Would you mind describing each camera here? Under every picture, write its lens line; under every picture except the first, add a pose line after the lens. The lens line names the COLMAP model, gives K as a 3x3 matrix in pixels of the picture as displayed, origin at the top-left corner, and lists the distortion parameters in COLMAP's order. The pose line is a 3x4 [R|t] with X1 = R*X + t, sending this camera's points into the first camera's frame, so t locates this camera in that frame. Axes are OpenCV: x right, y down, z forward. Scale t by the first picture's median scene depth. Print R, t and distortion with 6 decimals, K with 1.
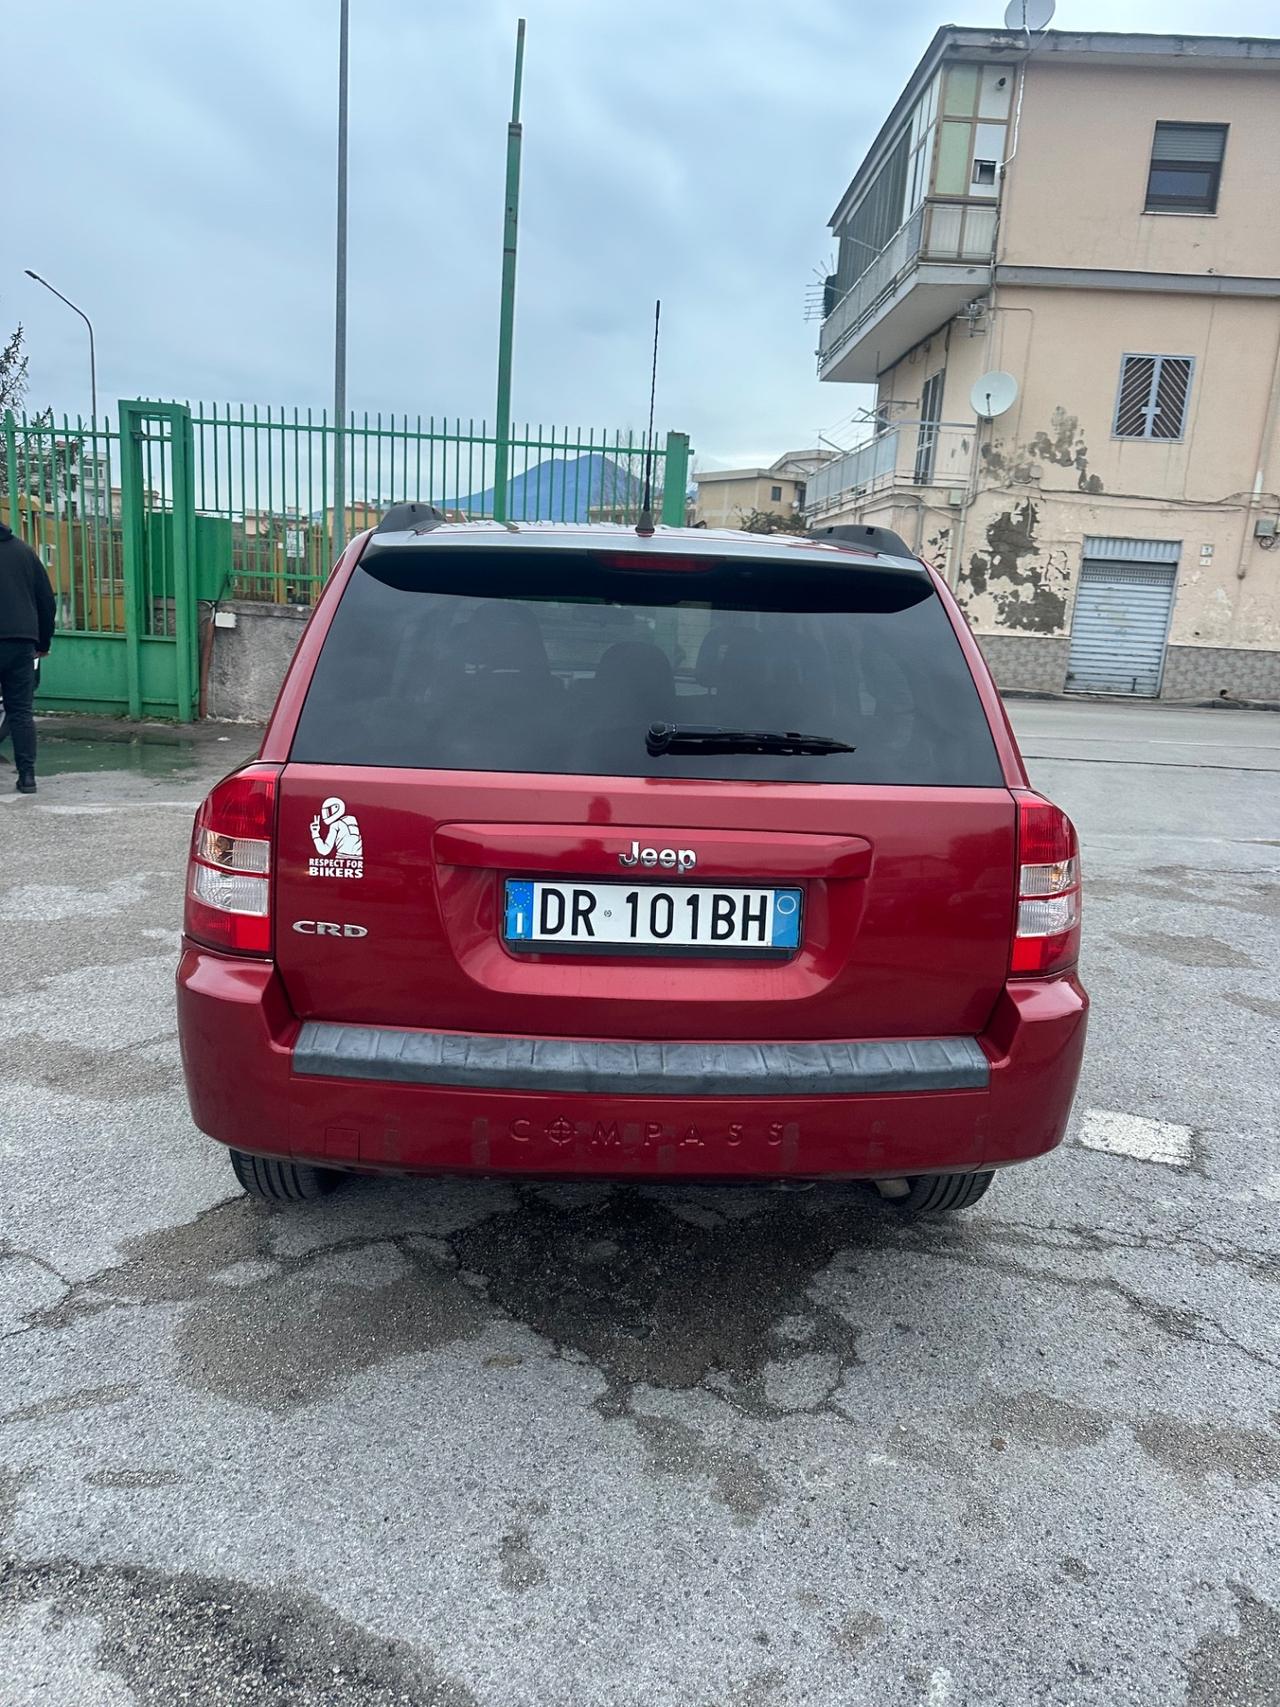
lens RADIAL K [[1204.4, 0, 627.4], [0, 1204.4, 849.5], [0, 0, 1]] dist [0.032452, -0.037254]
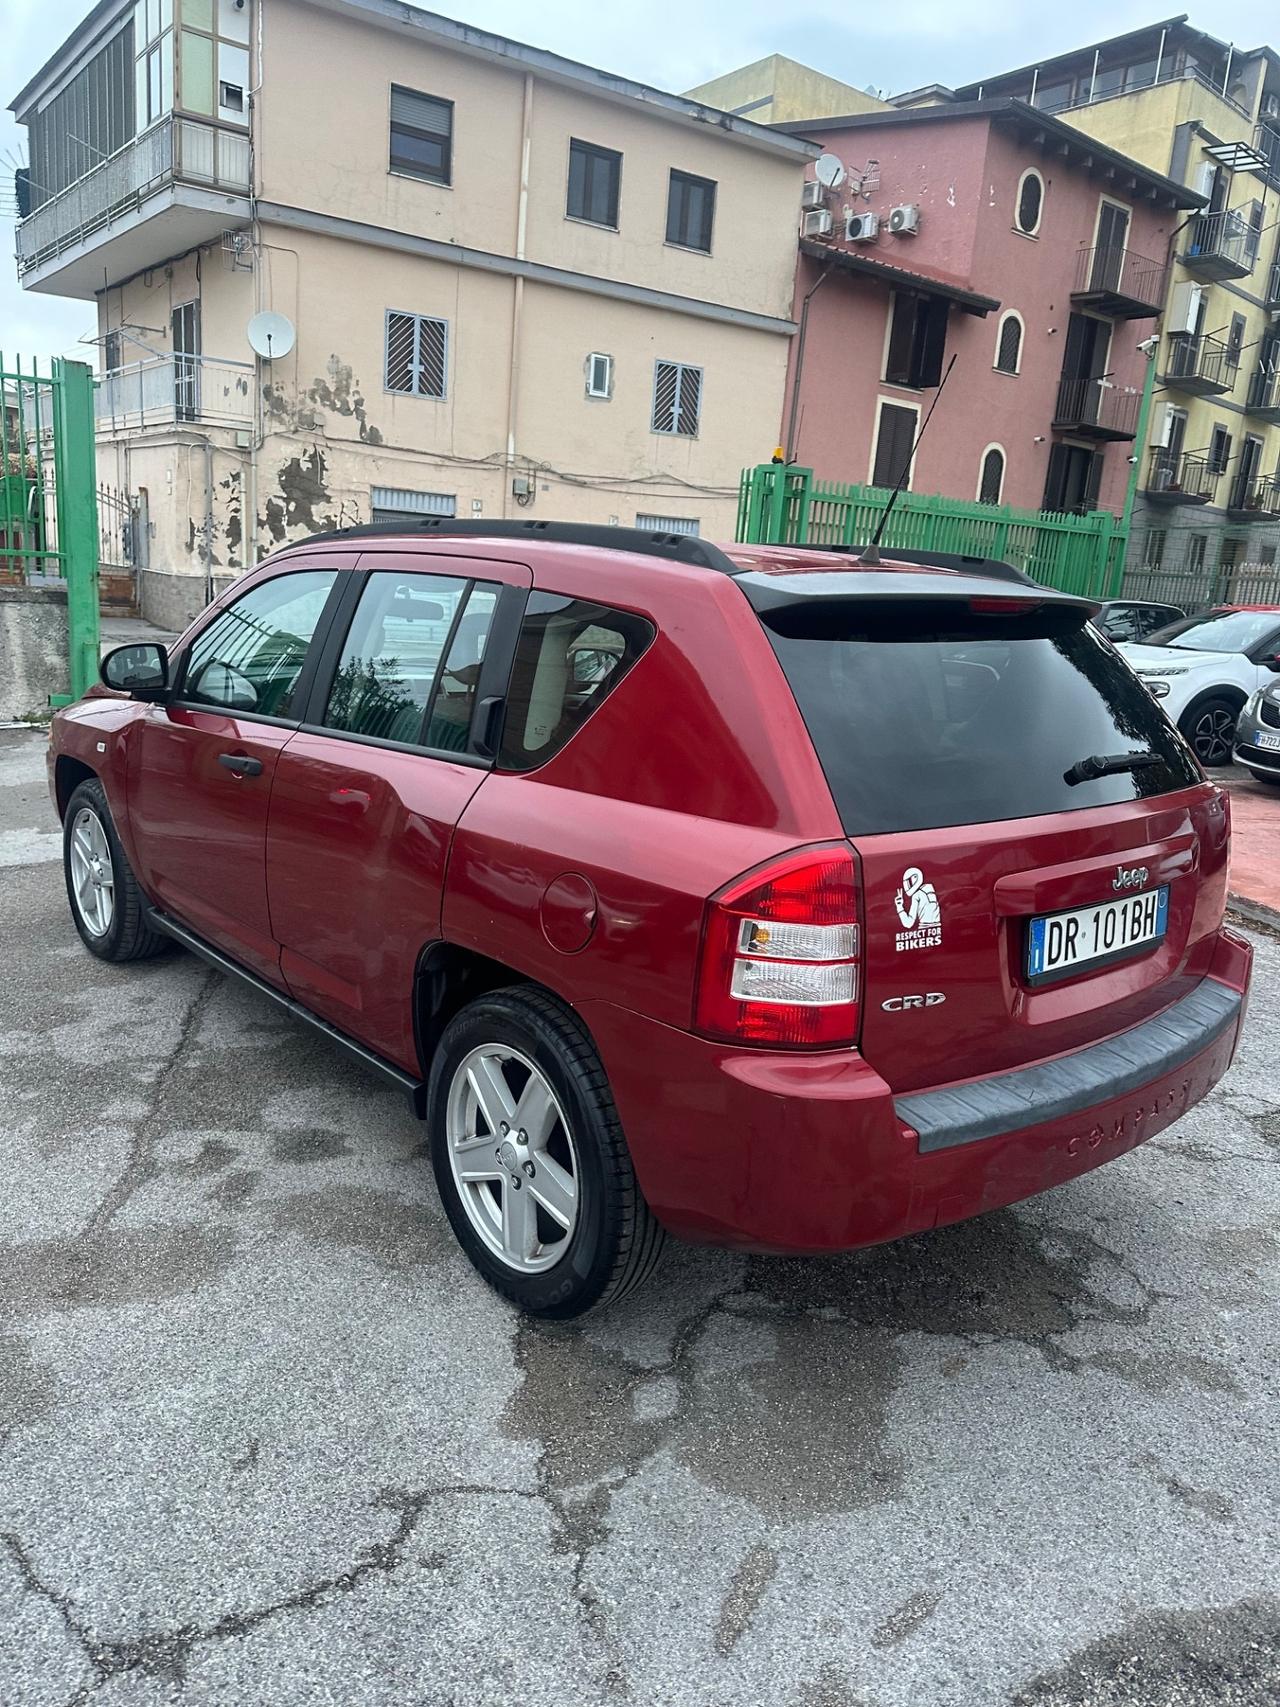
lens RADIAL K [[1204.4, 0, 634.1], [0, 1204.4, 850.7], [0, 0, 1]] dist [0.032452, -0.037254]
pose [[0.791952, -0.140994, 0.594081, -0.723006], [0.109758, 0.989998, 0.088643, -0.121630], [-0.600637, -0.004996, 0.799506, 0.261677]]
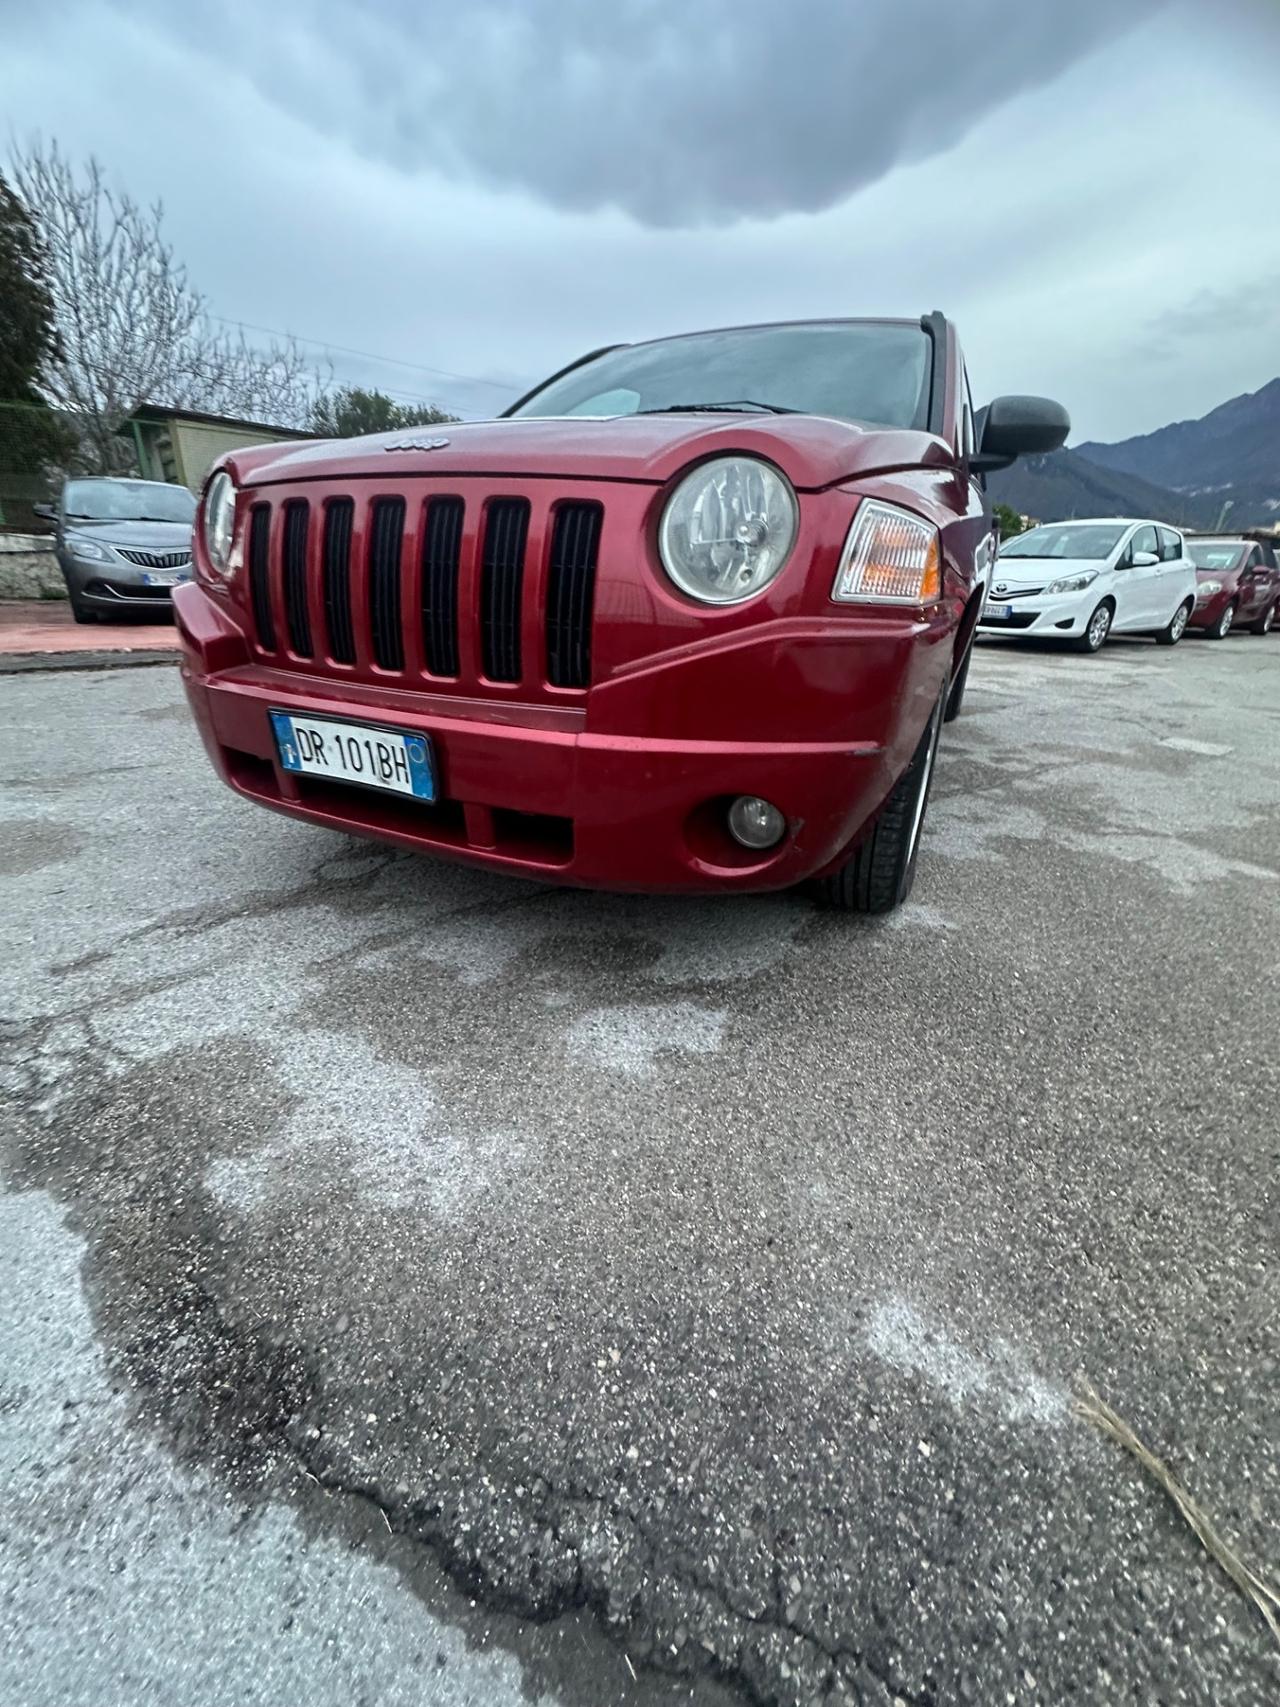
lens RADIAL K [[678.8, 0, 646.6], [0, 678.8, 849.4], [0, 0, 1]] dist [-0.000203, -0.001002]
pose [[-0.873660, -0.254056, 0.414938, -0.403546], [0.031056, 0.821981, 0.568667, -0.306886], [-0.485545, 0.509708, -0.710242, 2.458538]]
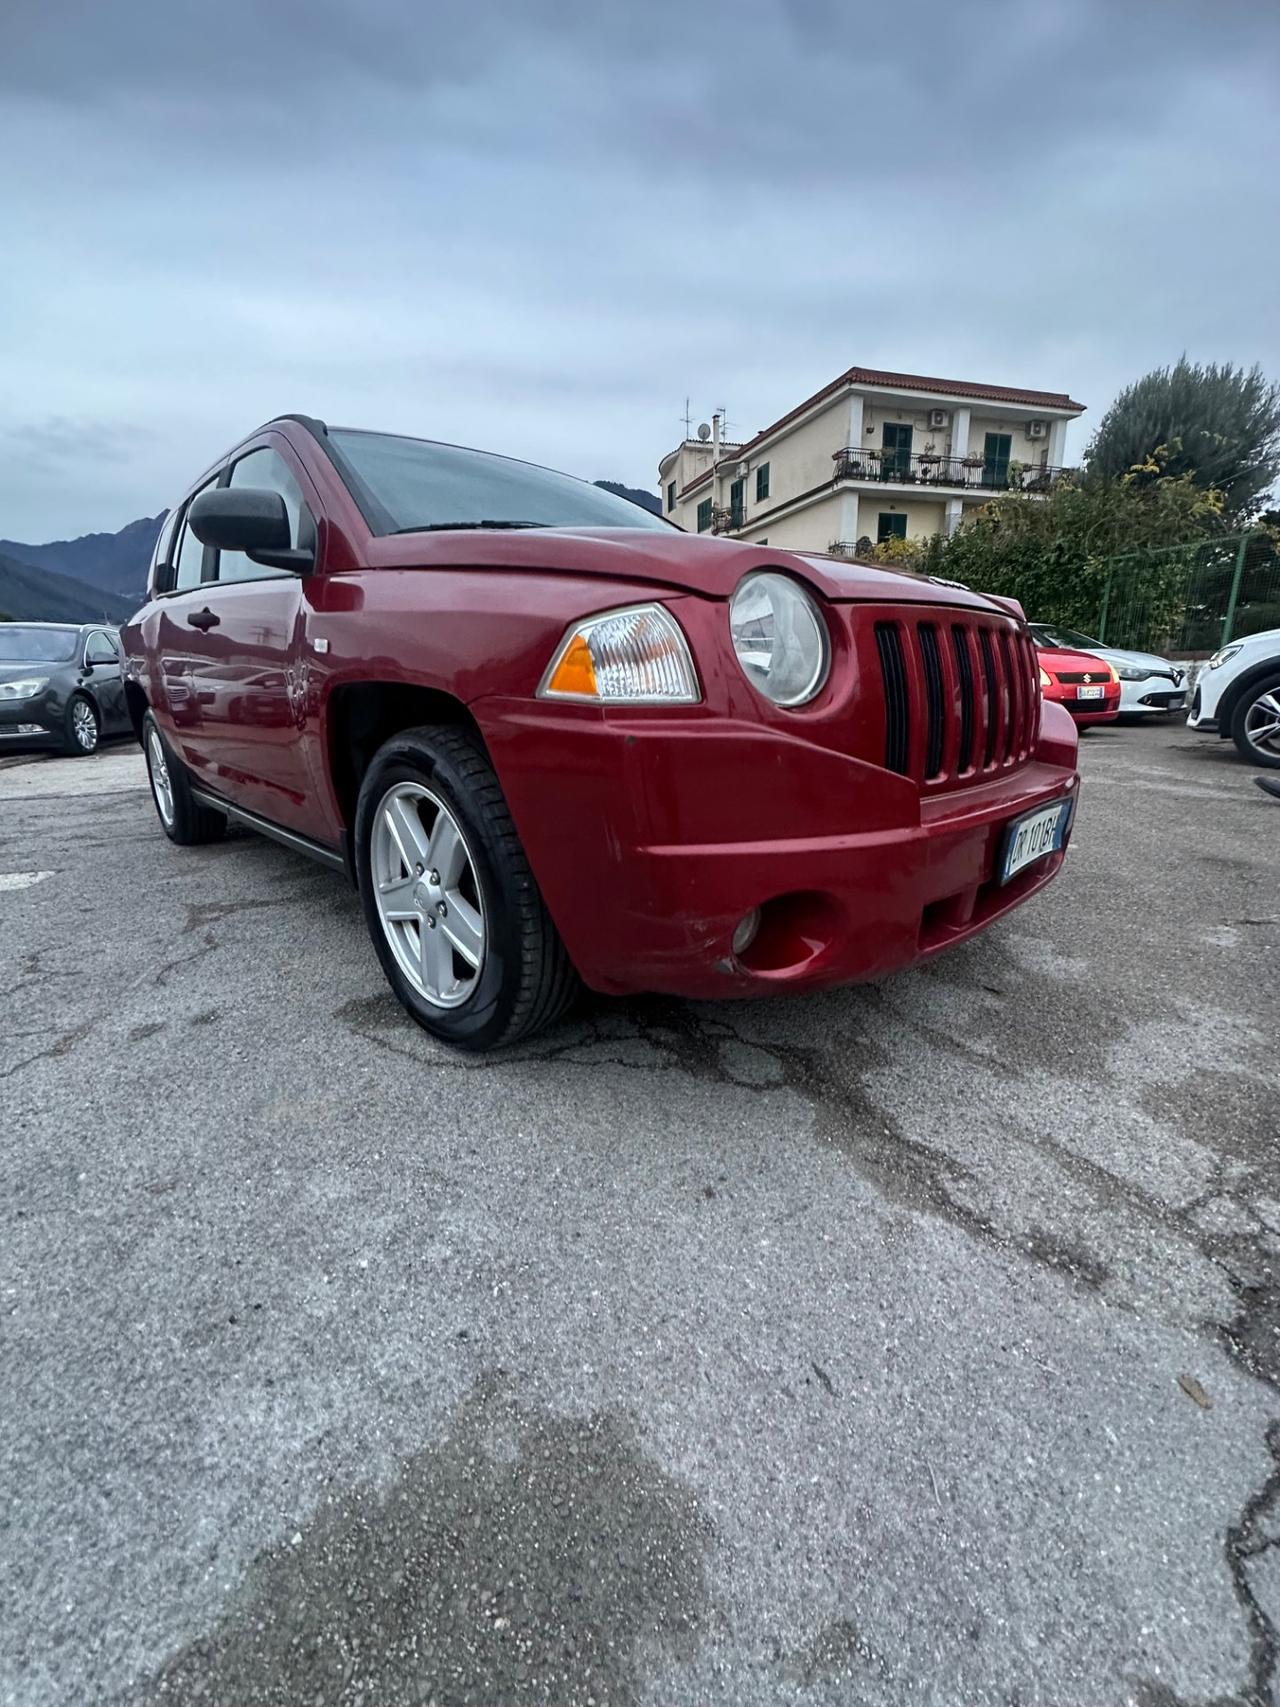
lens RADIAL K [[679.8, 0, 637.0], [0, 679.8, 834.1], [0, 0, 1]] dist [-0.005279, 0.000676]
pose [[-0.751807, 0.113221, -0.649590, 0.441238], [-0.162926, 0.922705, 0.349387, -0.249822], [0.638937, 0.368506, -0.675250, 2.368782]]
